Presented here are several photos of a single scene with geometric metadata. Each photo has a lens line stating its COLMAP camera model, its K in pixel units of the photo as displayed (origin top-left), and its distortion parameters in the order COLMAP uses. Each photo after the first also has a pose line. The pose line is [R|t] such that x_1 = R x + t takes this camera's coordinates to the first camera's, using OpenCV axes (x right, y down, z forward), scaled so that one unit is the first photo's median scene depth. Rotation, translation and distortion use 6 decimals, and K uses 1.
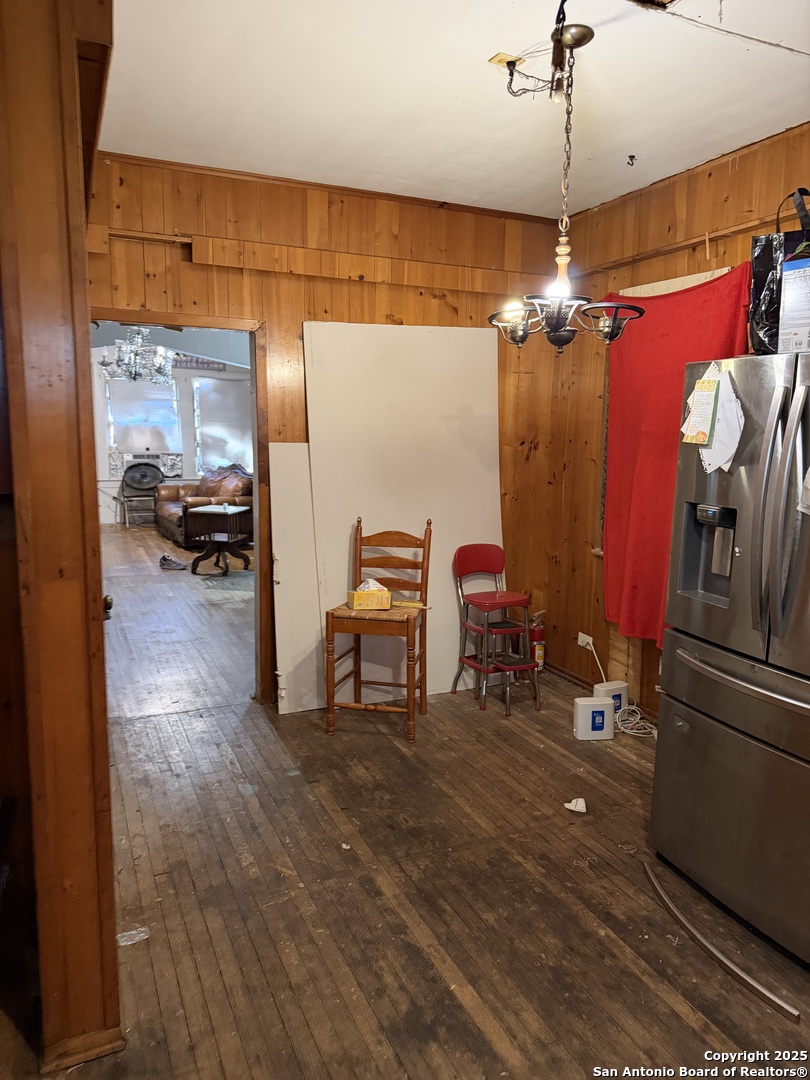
lens RADIAL K [[782.2, 0, 411.4], [0, 782.2, 554.9], [0, 0, 1]] dist [0.002902, -0.005791]
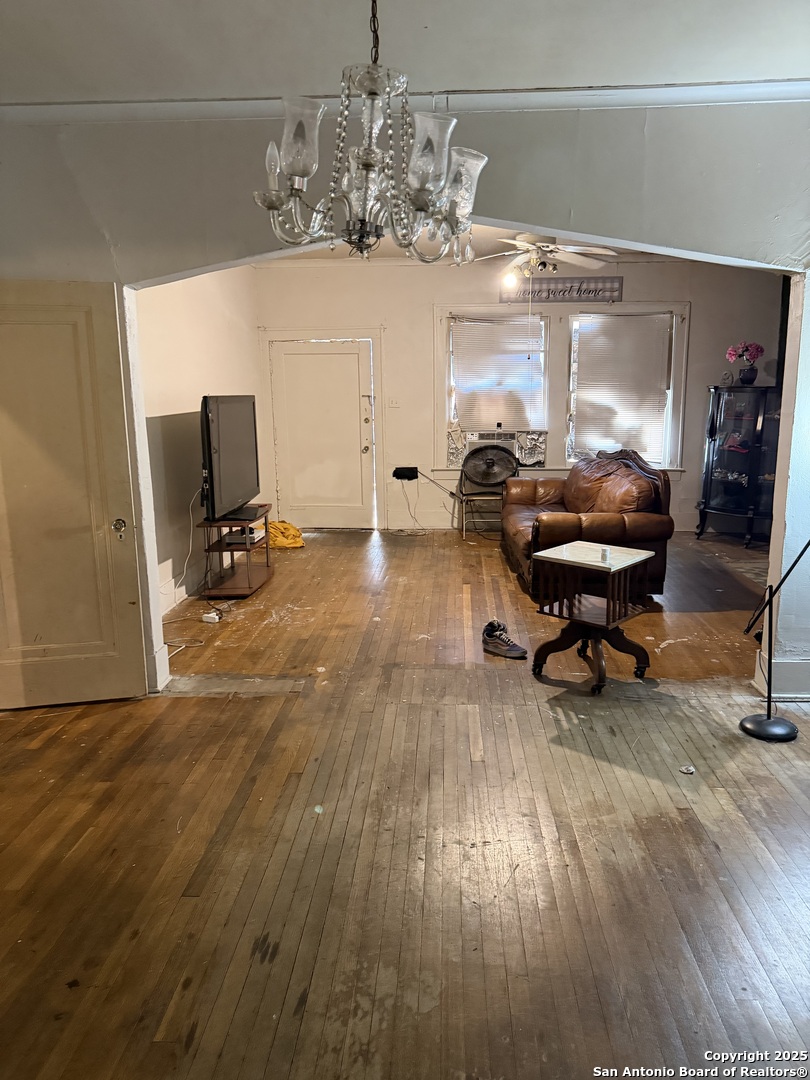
lens RADIAL K [[762.7, 0, 406.9], [0, 762.7, 559.8], [0, 0, 1]] dist [0.094155, -0.004342]
pose [[0.885100, 0.077058, -0.458977, -0.086313], [-0.050428, 0.996270, 0.070018, -0.059284], [0.462661, -0.038828, 0.885685, 0.350590]]
